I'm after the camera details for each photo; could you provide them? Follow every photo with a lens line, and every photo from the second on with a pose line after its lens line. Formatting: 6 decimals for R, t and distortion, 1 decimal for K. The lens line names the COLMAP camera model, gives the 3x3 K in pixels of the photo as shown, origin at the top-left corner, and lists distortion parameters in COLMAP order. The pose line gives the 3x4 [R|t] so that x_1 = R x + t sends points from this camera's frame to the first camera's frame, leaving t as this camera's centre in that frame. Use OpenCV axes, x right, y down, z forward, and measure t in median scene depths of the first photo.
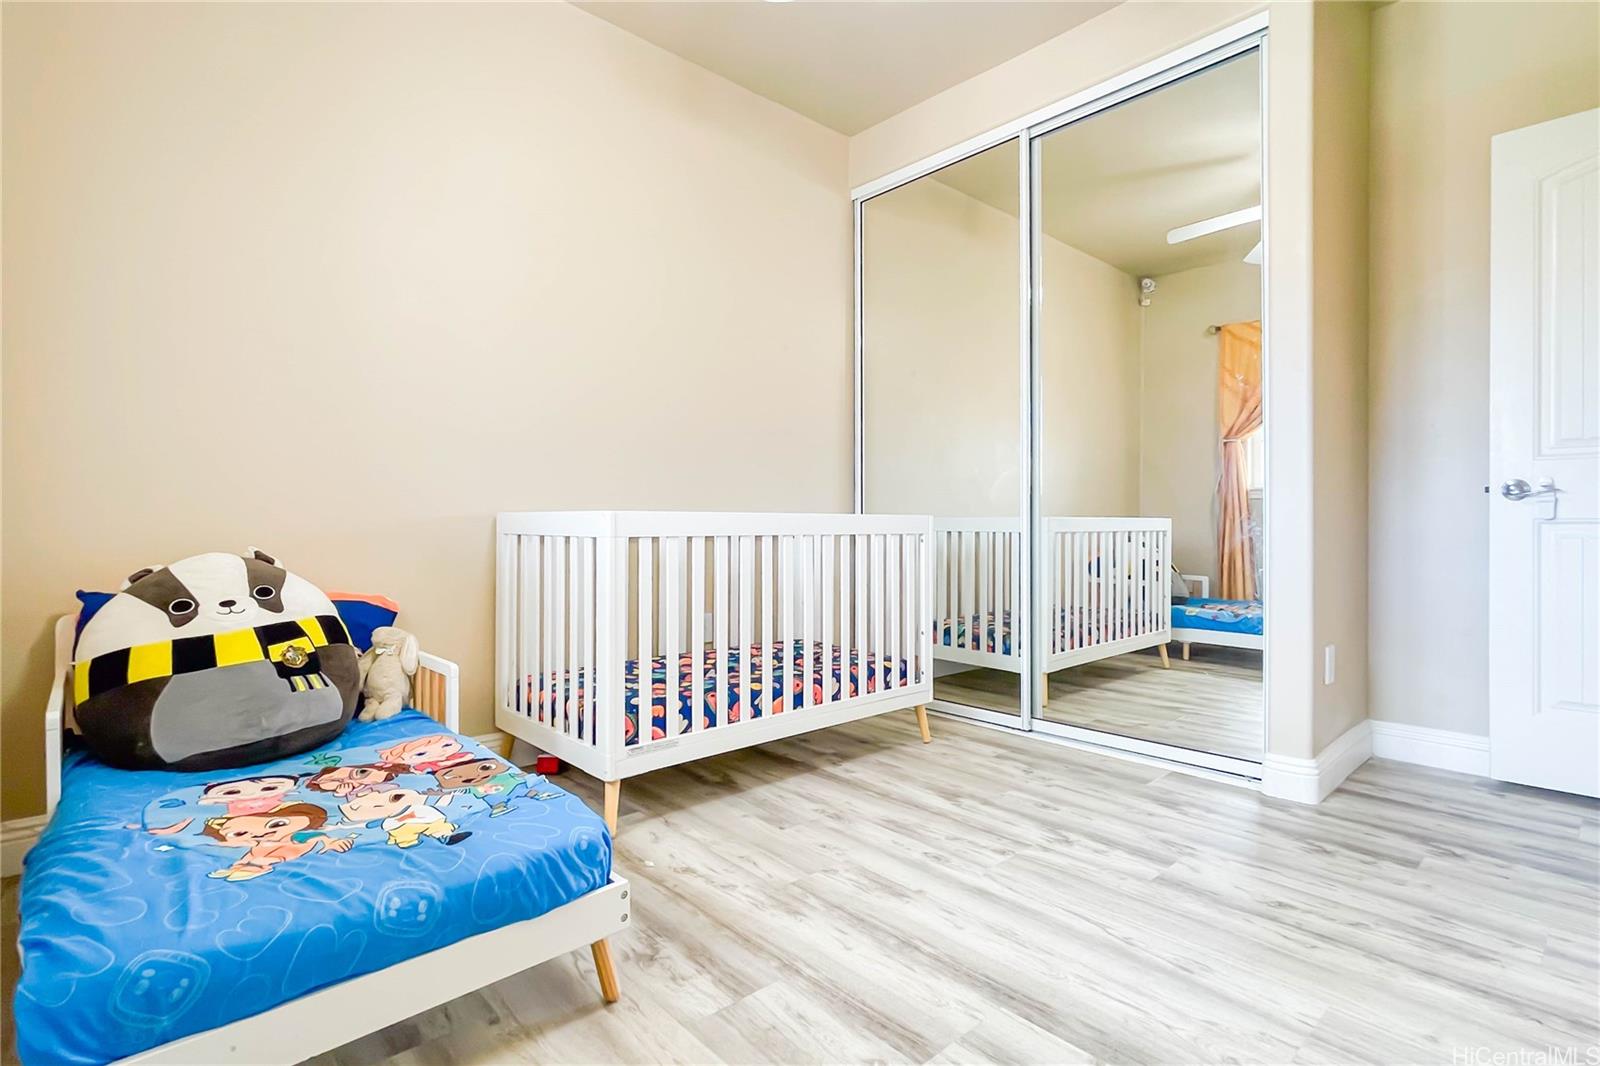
lens RADIAL K [[782.1, 0, 799.7], [0, 782.1, 523.3], [0, 0, 1]] dist [0.000055, -0.000019]
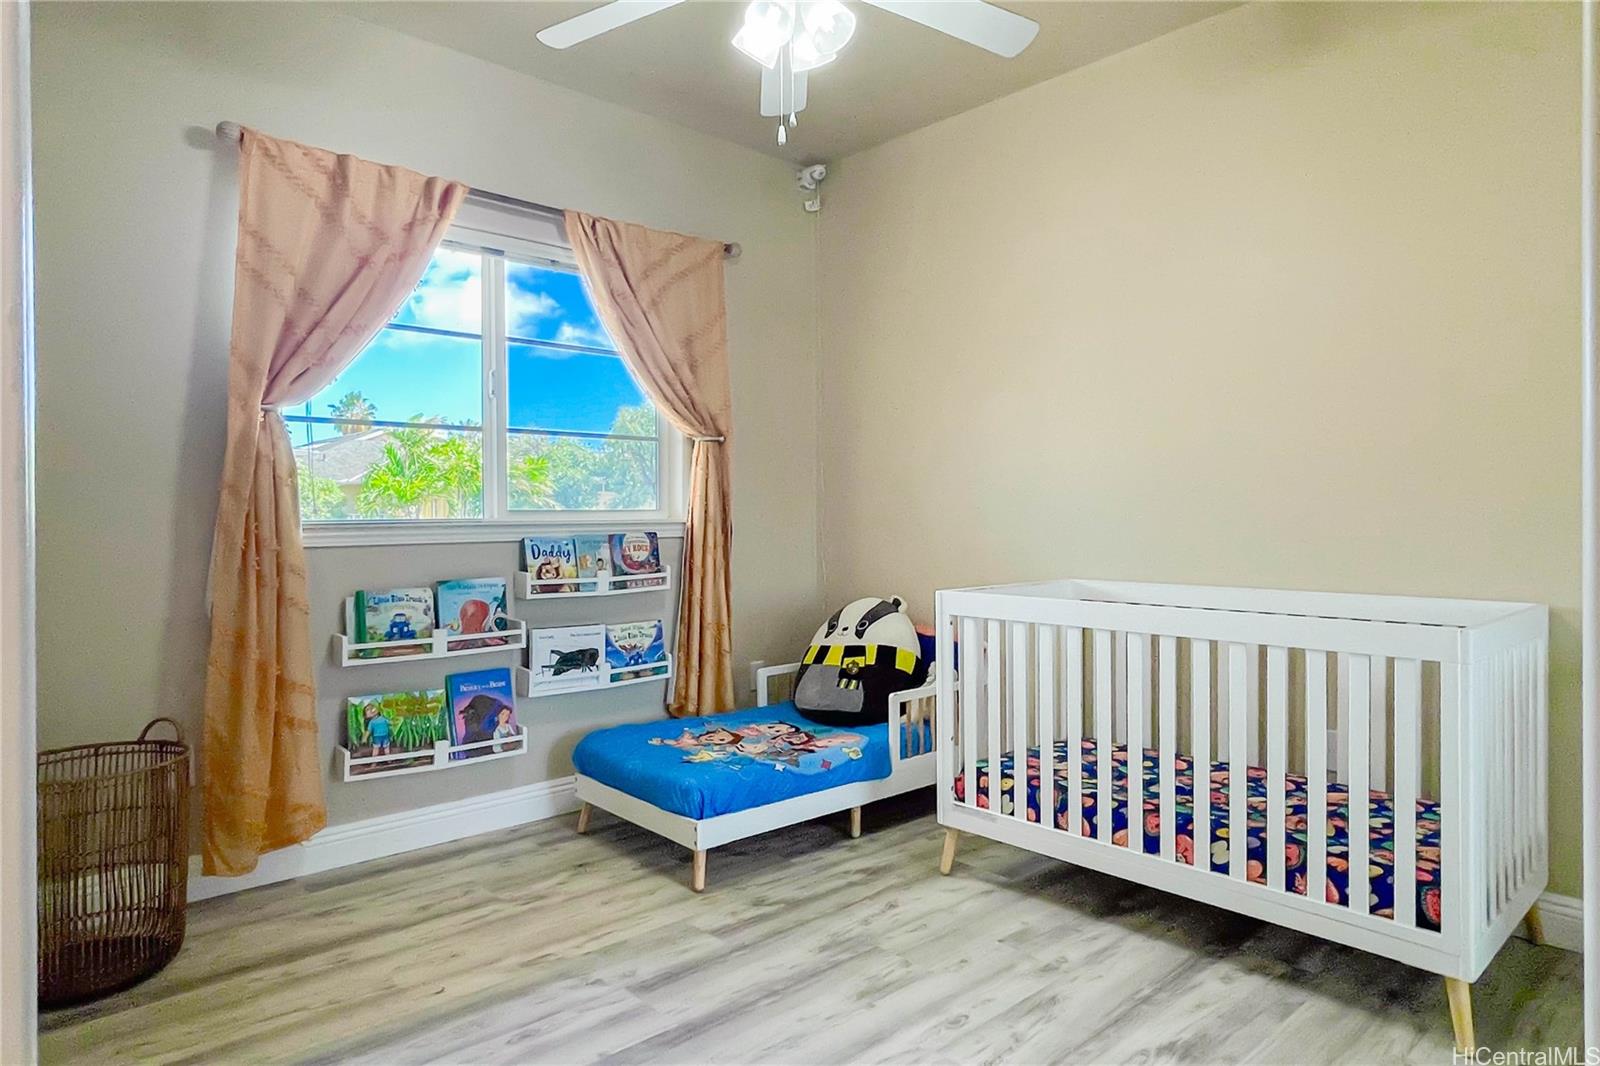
lens RADIAL K [[963.4, 0, 799.7], [0, 963.4, 525.4], [0, 0, 1]] dist [-0.006192, -0.001437]
pose [[0.009697, 0.007765, -0.999923, 1.036946], [-0.008083, 0.999938, 0.007687, -0.105117], [0.999920, 0.008008, 0.009759, 0.688039]]
